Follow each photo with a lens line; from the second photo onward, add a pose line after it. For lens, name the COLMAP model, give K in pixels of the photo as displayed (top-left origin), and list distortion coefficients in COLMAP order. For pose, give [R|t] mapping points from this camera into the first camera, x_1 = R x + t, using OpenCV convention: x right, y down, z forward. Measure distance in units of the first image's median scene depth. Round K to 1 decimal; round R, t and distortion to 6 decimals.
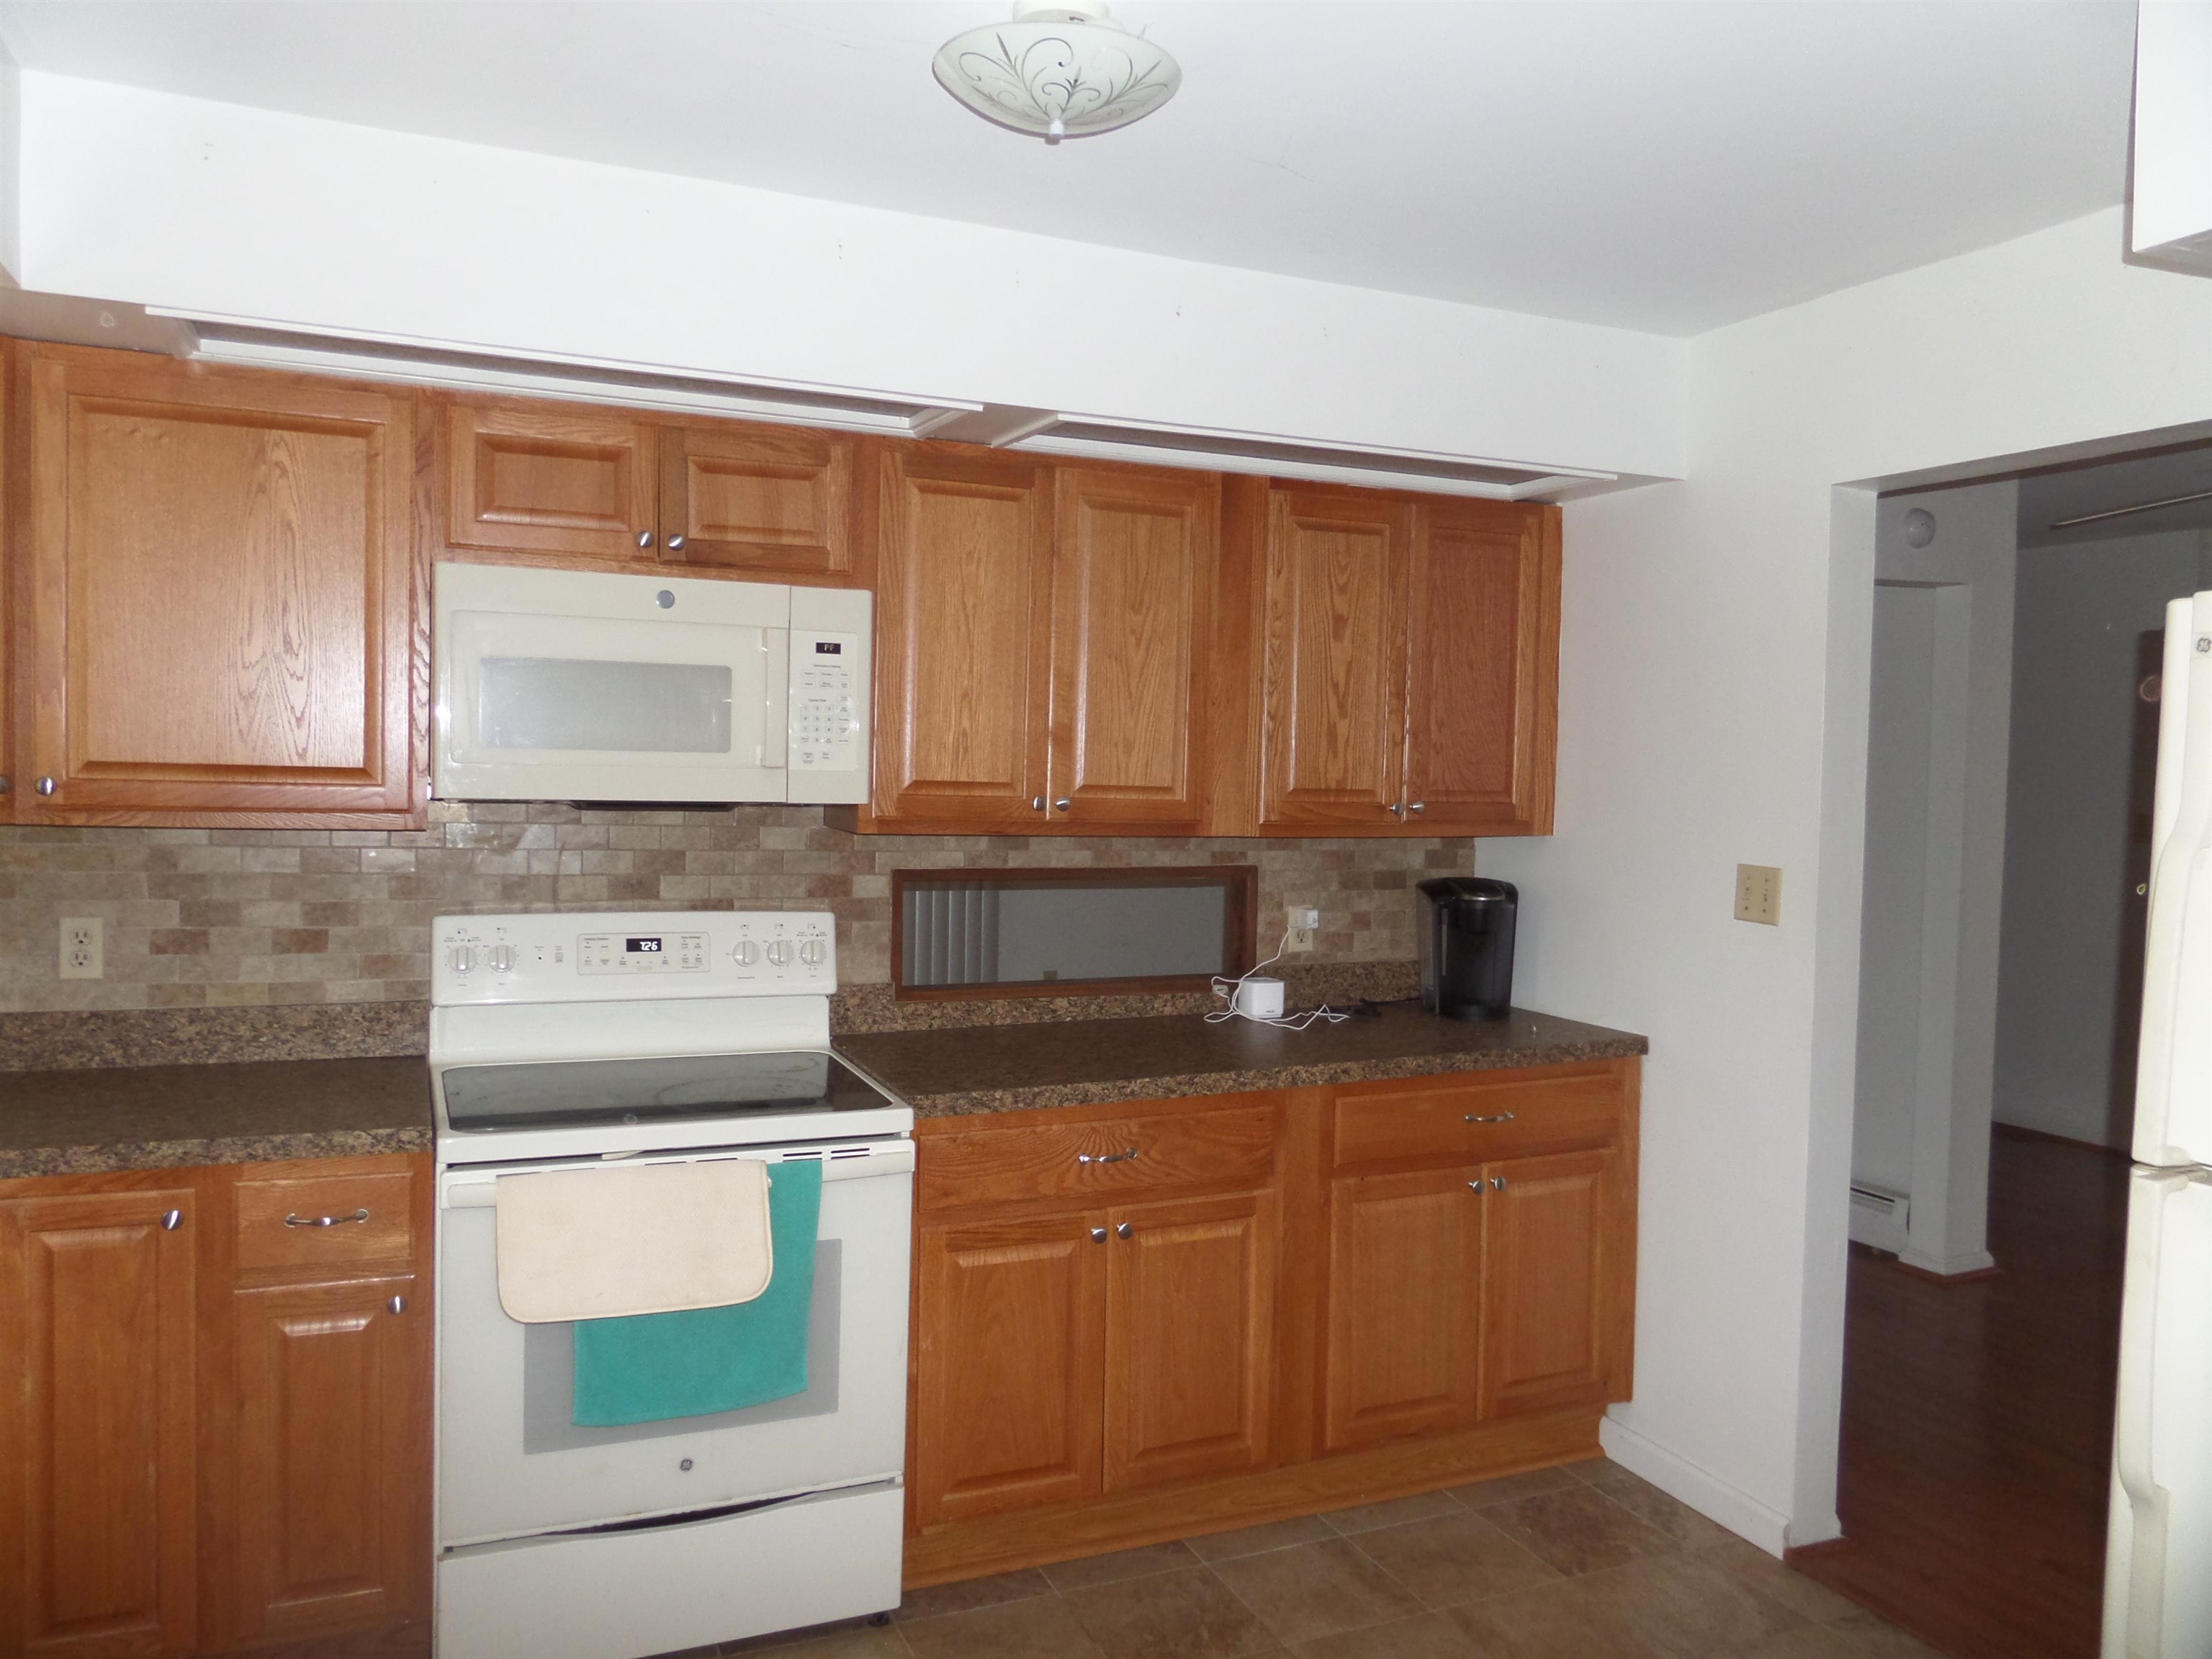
lens RADIAL K [[1566.1, 0, 1091.7], [0, 1566.1, 820.8], [0, 0, 1]] dist [-0.045912, -0.001607]
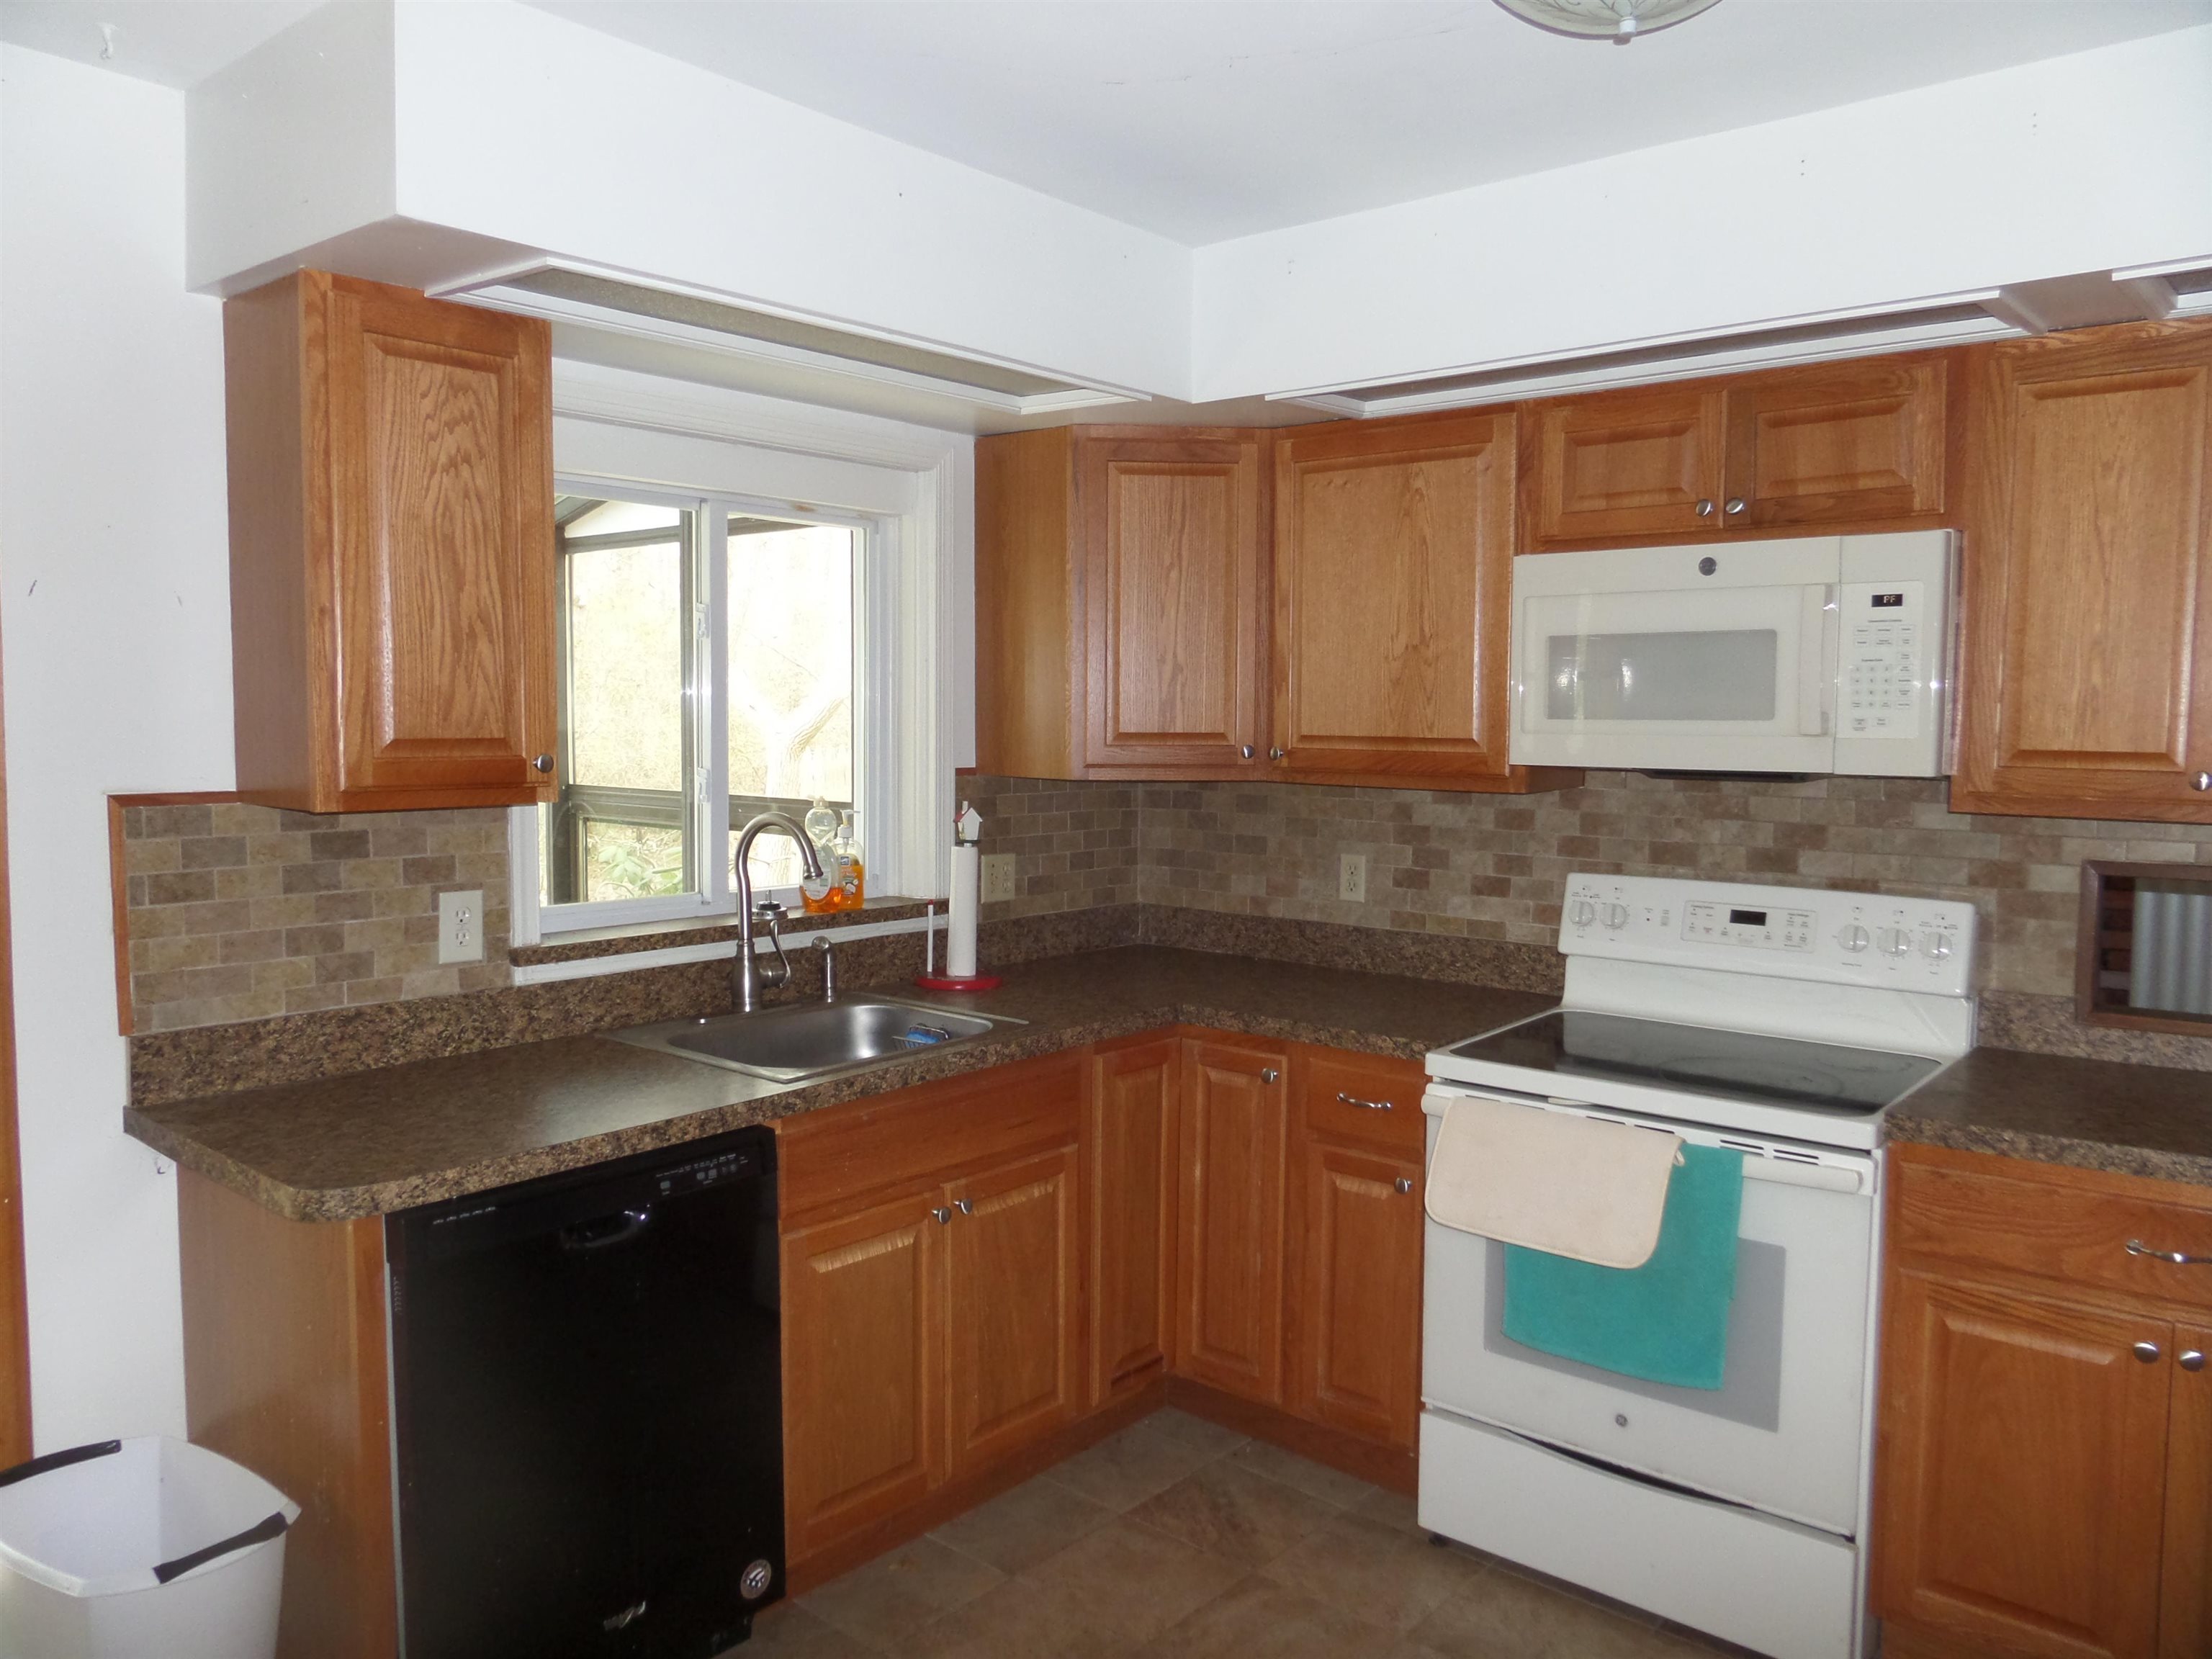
lens RADIAL K [[1566.1, 0, 1091.7], [0, 1566.1, 820.8], [0, 0, 1]] dist [-0.045912, -0.001607]
pose [[0.421098, 0.037845, -0.906225, 0.441366], [-0.025768, 0.999225, 0.029755, 0.000134], [0.906649, 0.010822, 0.421747, 0.220842]]
